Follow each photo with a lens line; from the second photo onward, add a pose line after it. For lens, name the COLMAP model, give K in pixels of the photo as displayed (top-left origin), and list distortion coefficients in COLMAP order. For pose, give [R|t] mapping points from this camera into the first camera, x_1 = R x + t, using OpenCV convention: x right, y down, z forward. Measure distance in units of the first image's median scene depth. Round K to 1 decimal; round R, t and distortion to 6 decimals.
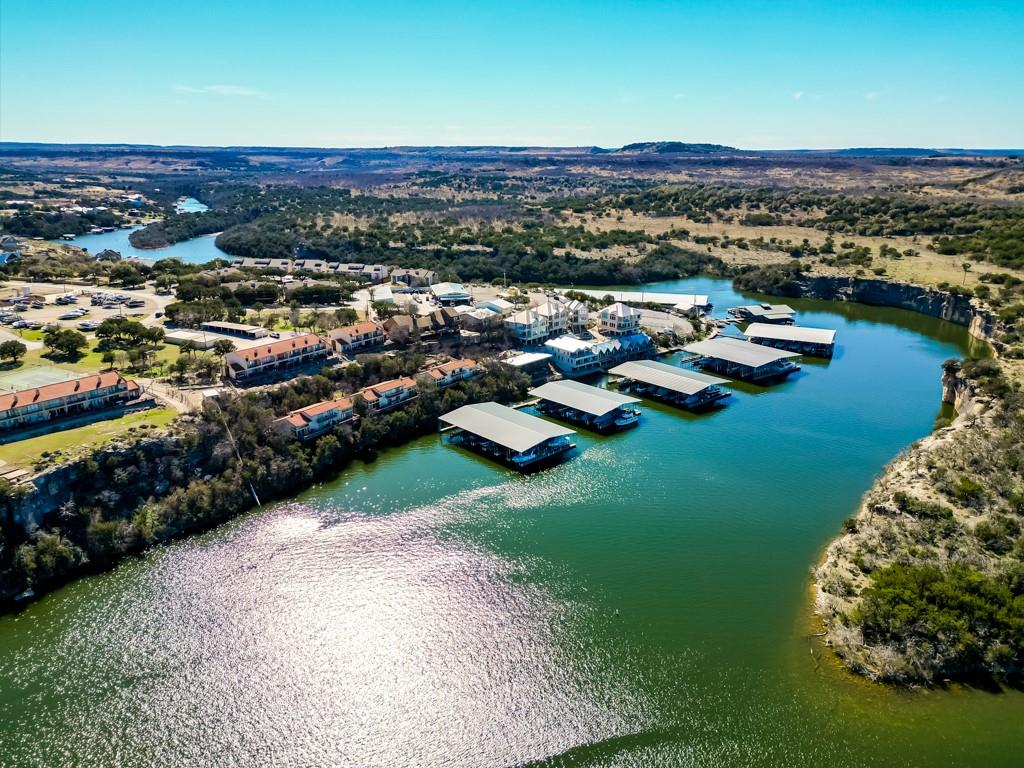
lens RADIAL K [[721.8, 0, 516.3], [0, 721.8, 377.1], [0, 0, 1]] dist [0.059548, -0.054189]
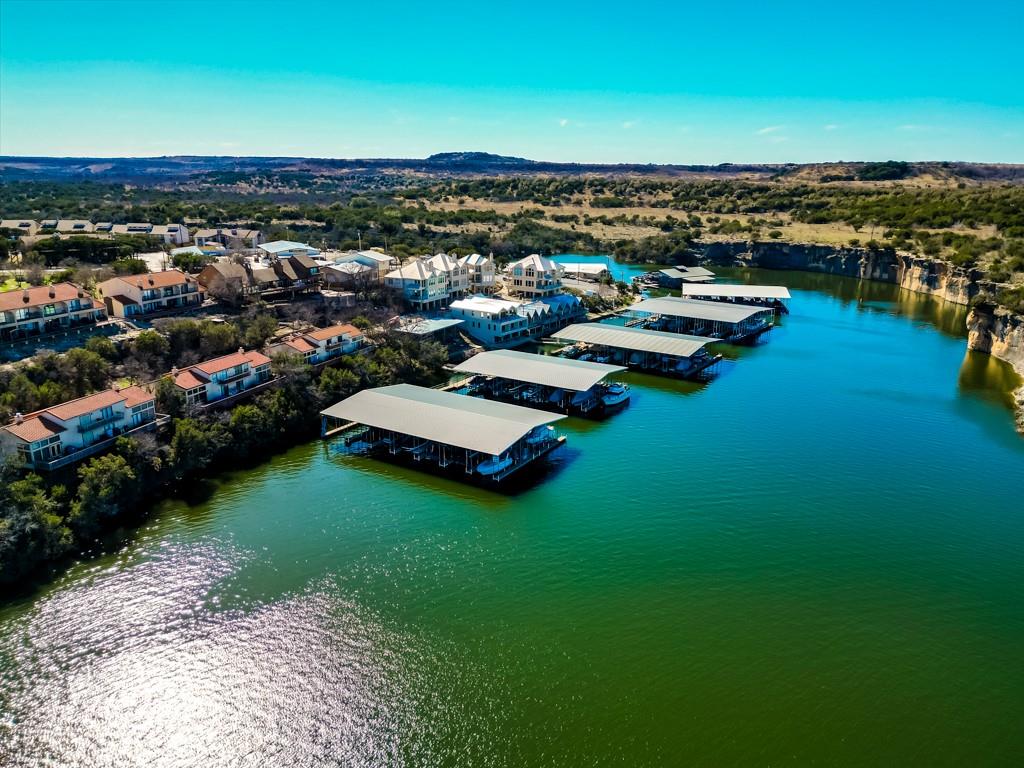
lens RADIAL K [[721.8, 0, 513.4], [0, 721.8, 387.7], [0, 0, 1]] dist [0.059548, -0.054189]
pose [[0.966614, -0.063254, 0.248307, -0.075862], [0.065712, 0.997837, -0.001618, 0.035833], [-0.247667, 0.017881, 0.968680, 0.304120]]
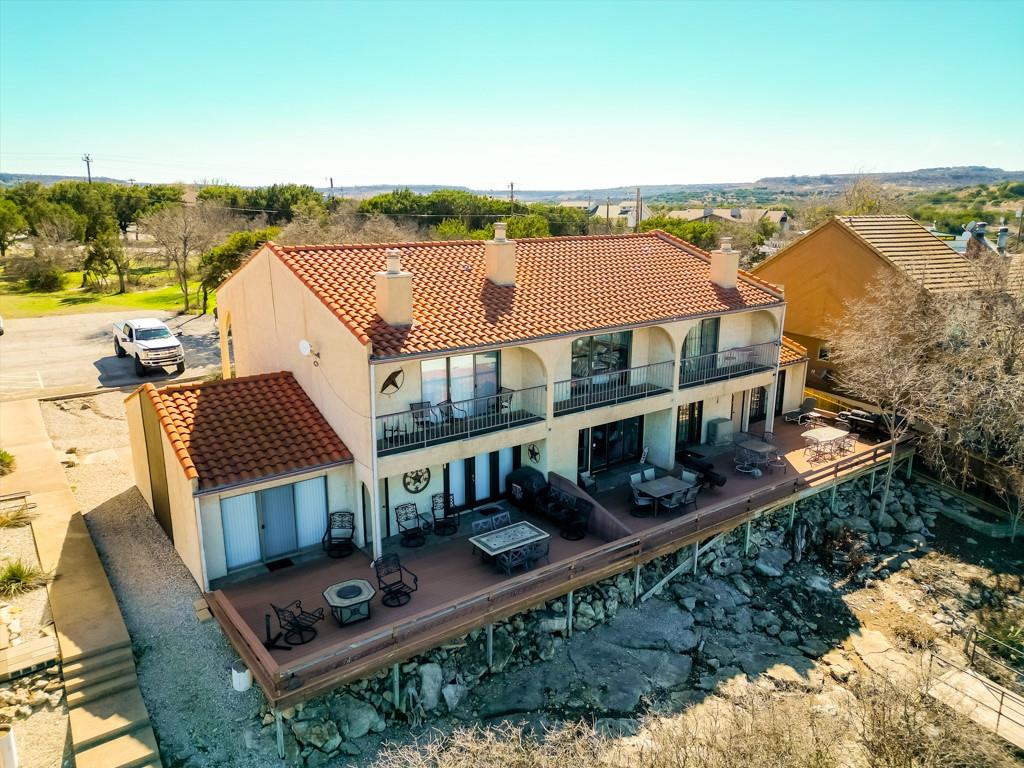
lens RADIAL K [[721.8, 0, 513.7], [0, 721.8, 383.5], [0, 0, 1]] dist [0.059548, -0.054189]
pose [[0.952429, 0.071495, -0.296257, -0.165987], [-0.086476, 0.995538, -0.037760, -0.043916], [0.292236, 0.061583, 0.954361, 0.792387]]
